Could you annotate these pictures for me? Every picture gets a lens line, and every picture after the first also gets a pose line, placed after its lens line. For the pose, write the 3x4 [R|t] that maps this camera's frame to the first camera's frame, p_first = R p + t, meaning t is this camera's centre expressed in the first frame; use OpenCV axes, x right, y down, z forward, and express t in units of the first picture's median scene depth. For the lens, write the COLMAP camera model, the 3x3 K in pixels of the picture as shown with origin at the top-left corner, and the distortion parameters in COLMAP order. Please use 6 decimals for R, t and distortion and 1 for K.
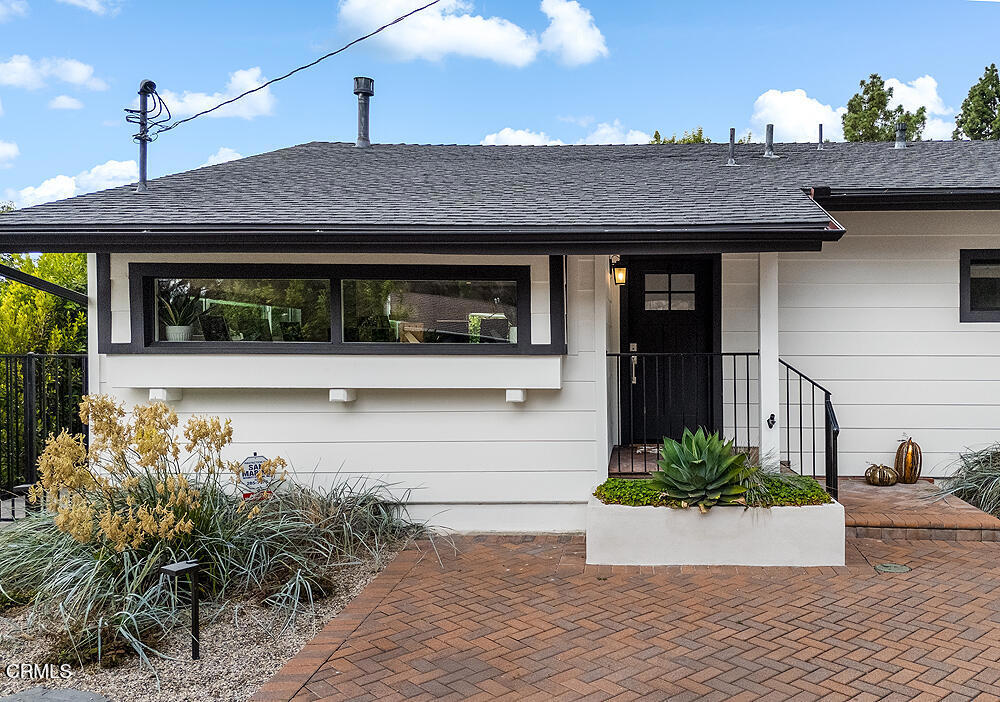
lens RADIAL K [[804.5, 0, 615.1], [0, 804.5, 364.5], [0, 0, 1]] dist [0.095128, -0.003287]
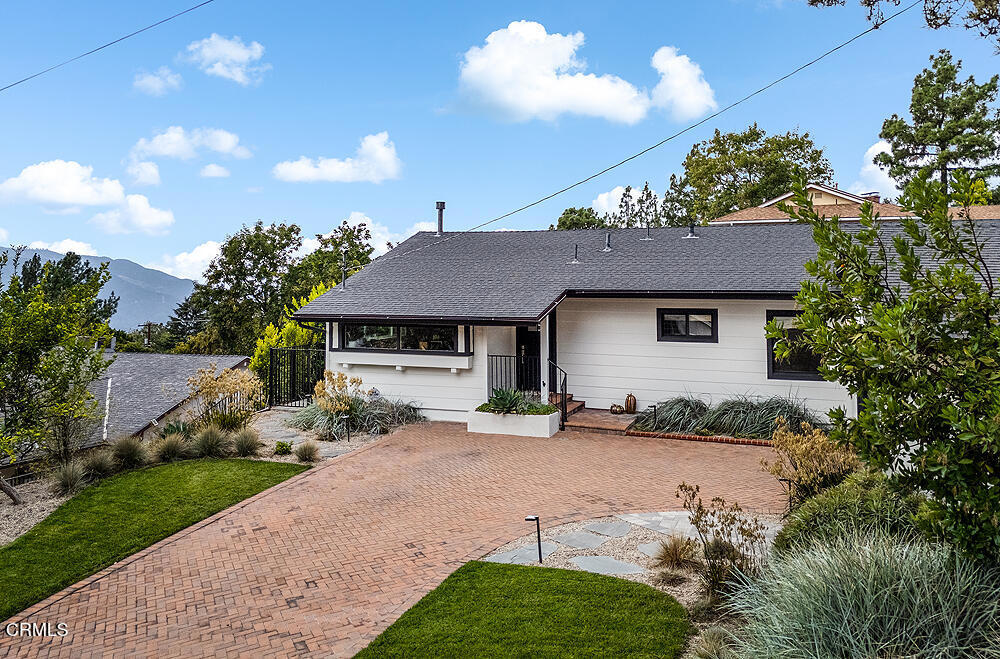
lens RADIAL K [[787.6, 0, 485.0], [0, 787.6, 234.9], [0, 0, 1]] dist [0.101883, -0.109622]
pose [[0.938732, -0.019604, -0.344090, 0.901852], [-0.006536, 0.997189, -0.074646, -0.219803], [0.344586, 0.072322, 0.935965, -1.510343]]
